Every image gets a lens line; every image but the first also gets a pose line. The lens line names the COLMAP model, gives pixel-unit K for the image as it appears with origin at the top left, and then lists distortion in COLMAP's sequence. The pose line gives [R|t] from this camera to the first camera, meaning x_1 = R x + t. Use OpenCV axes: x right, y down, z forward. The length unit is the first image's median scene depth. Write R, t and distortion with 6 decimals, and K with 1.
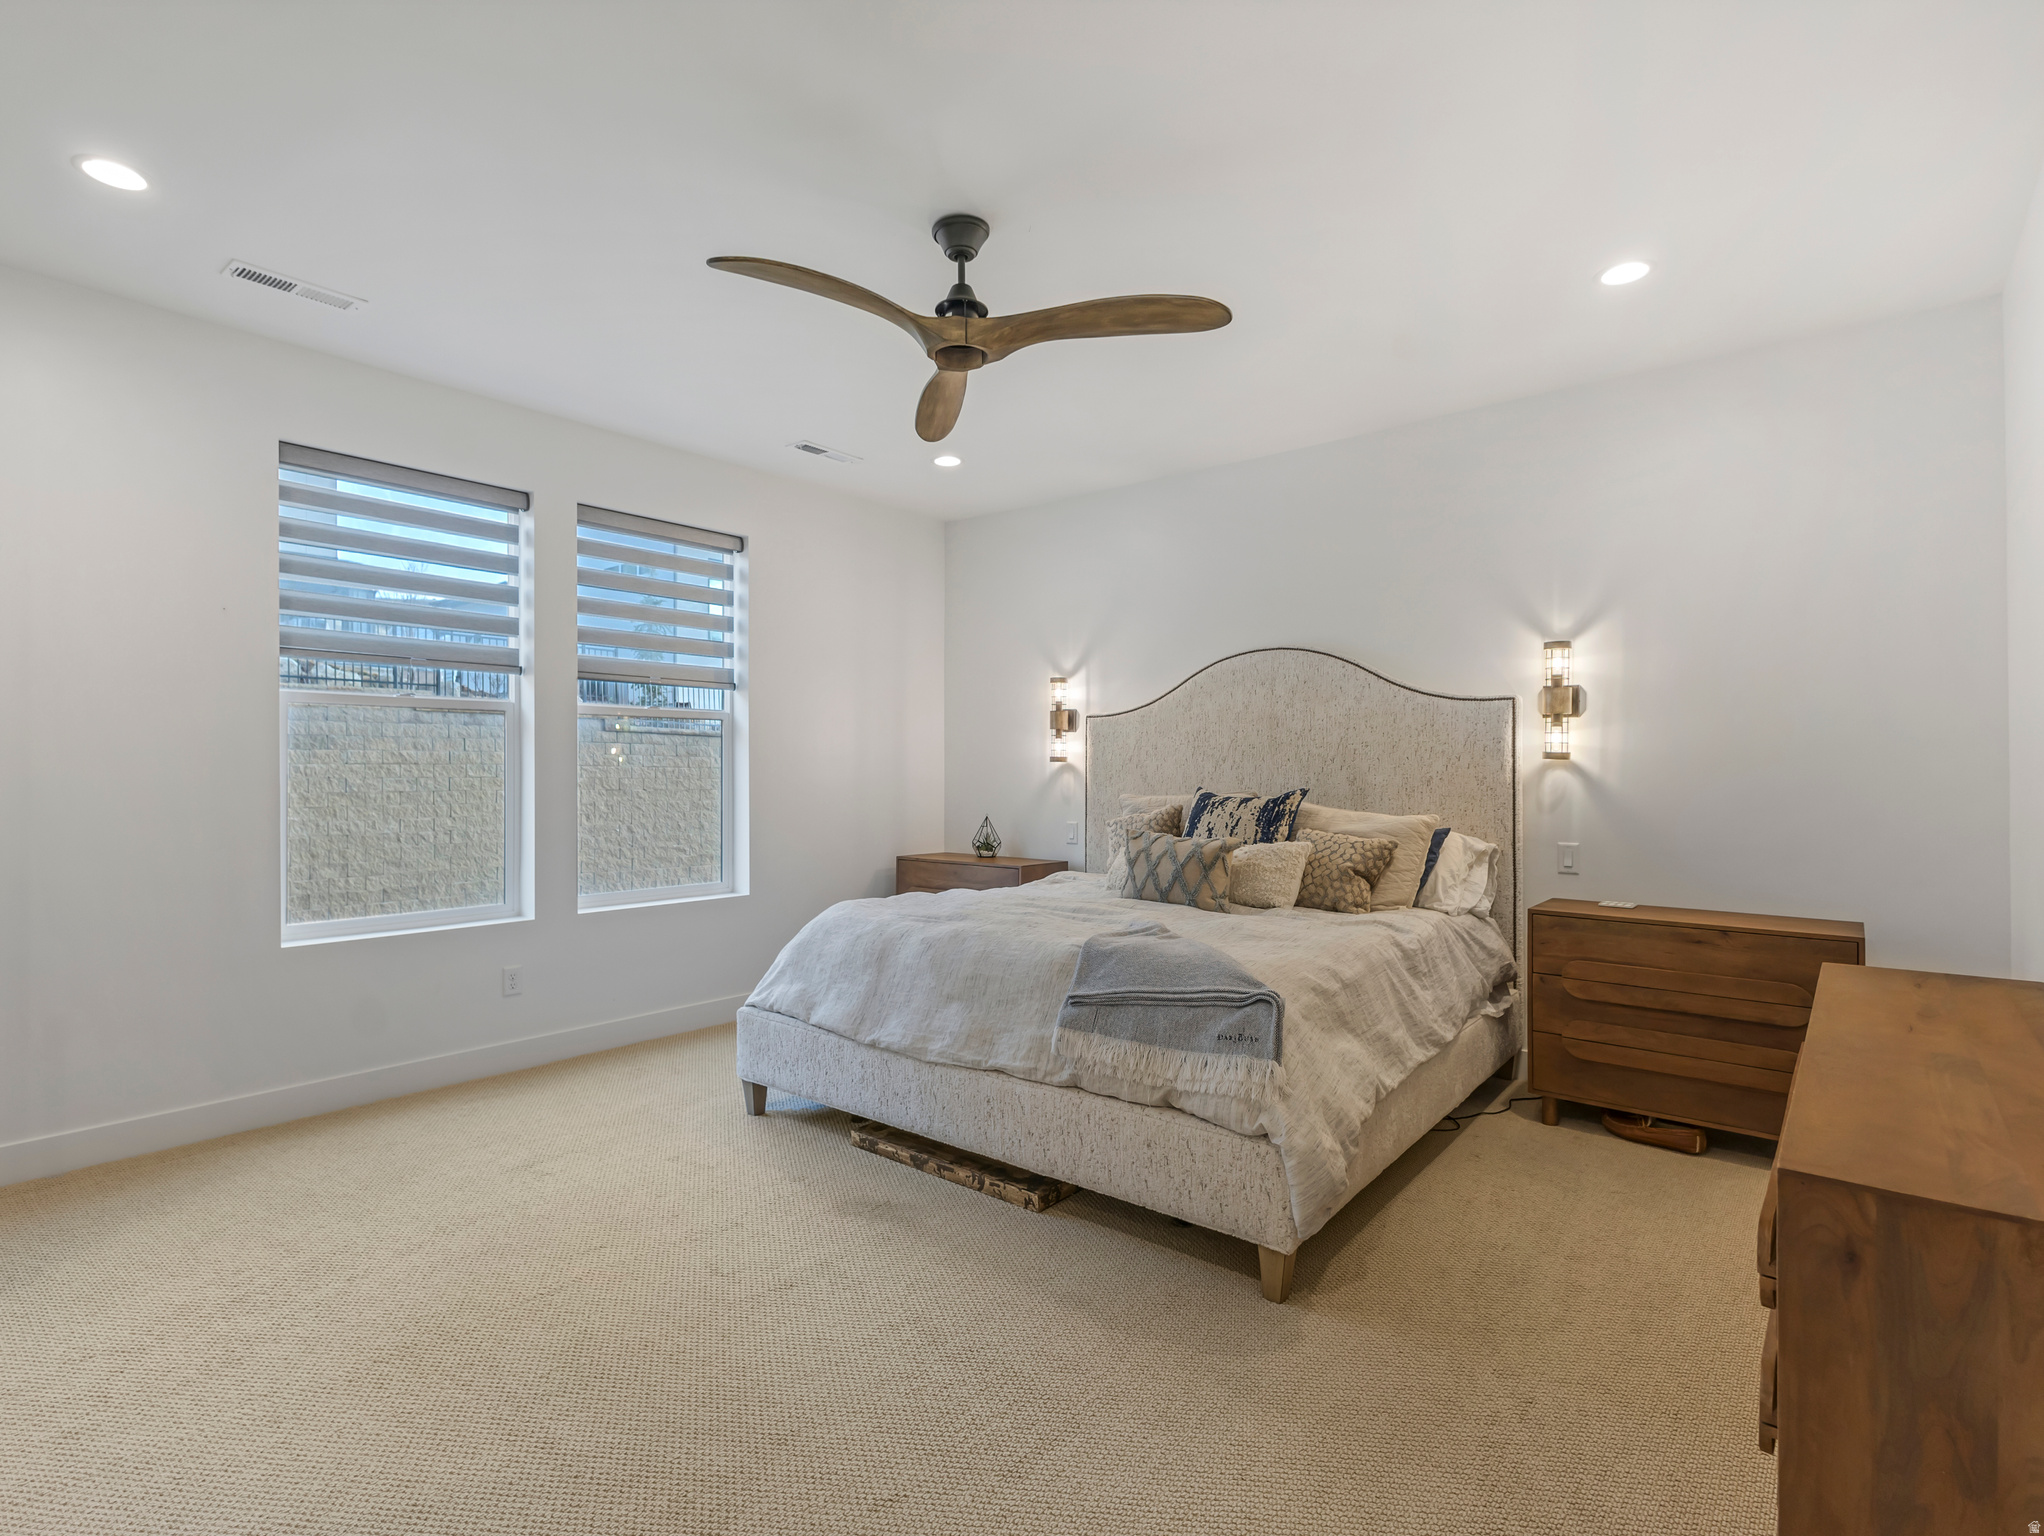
lens RADIAL K [[1002.0, 0, 1022.0], [0, 1002.0, 768.0], [0, 0, 1]] dist [-0.034889, -0.000317]
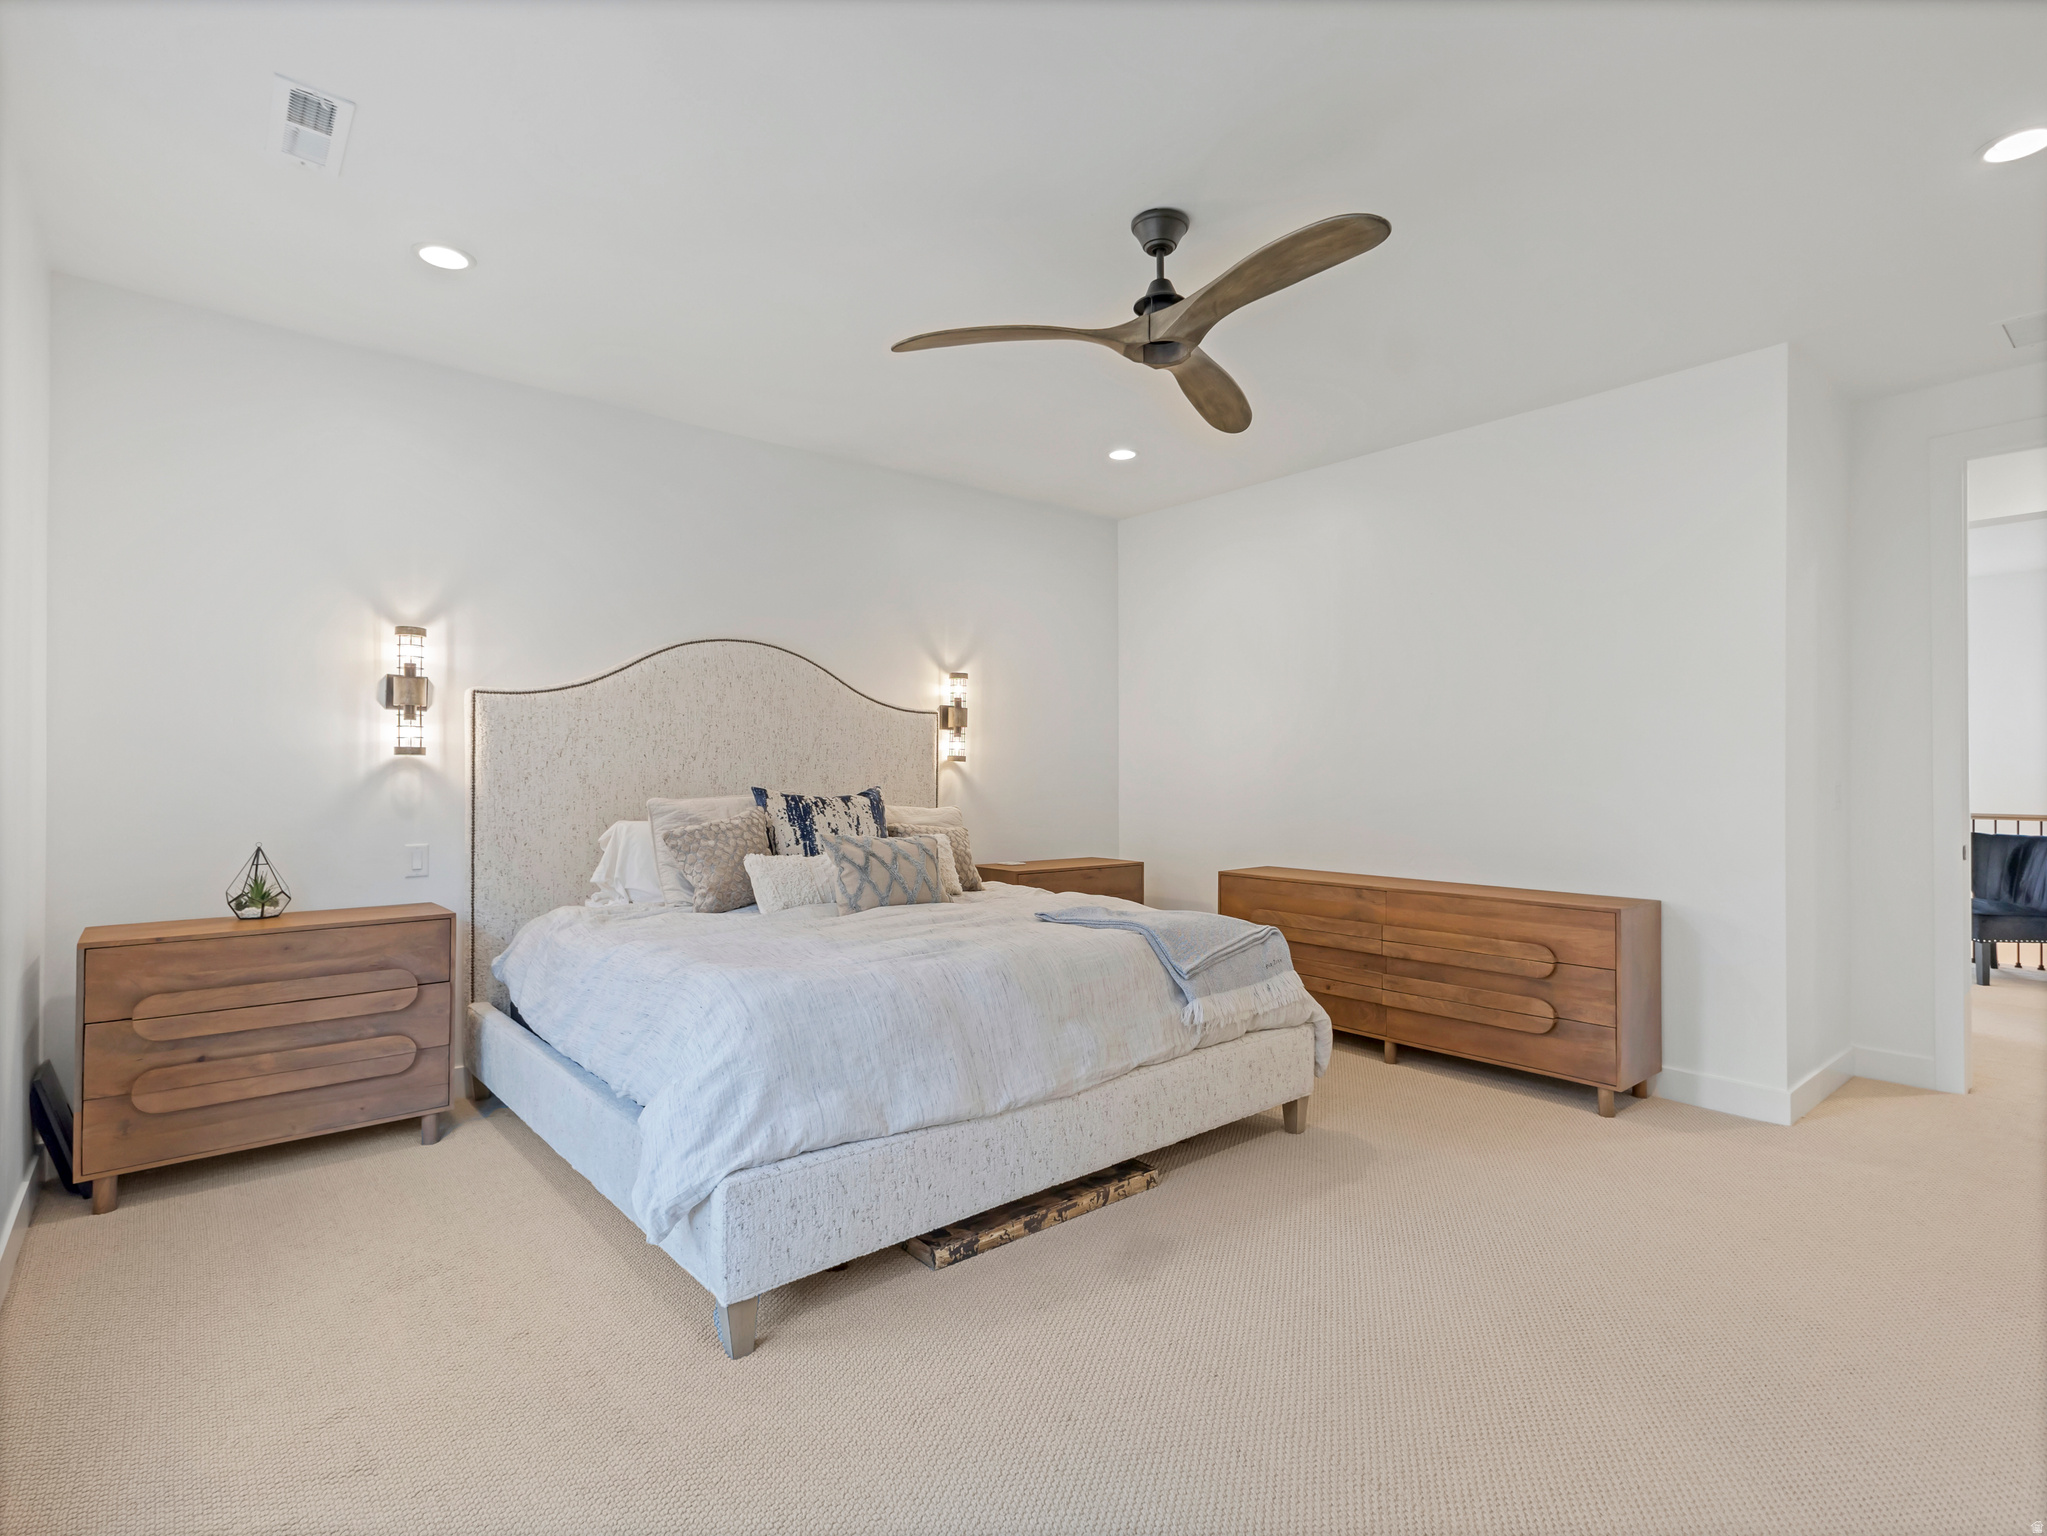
lens RADIAL K [[1018.4, 0, 1026.0], [0, 1018.4, 768.0], [0, 0, 1]] dist [0.007394, -0.001877]
pose [[0.170339, 0.002956, 0.985381, -0.762665], [-0.008456, 0.999963, -0.001538, 0.000619], [-0.985349, -0.008071, 0.170357, 0.669391]]
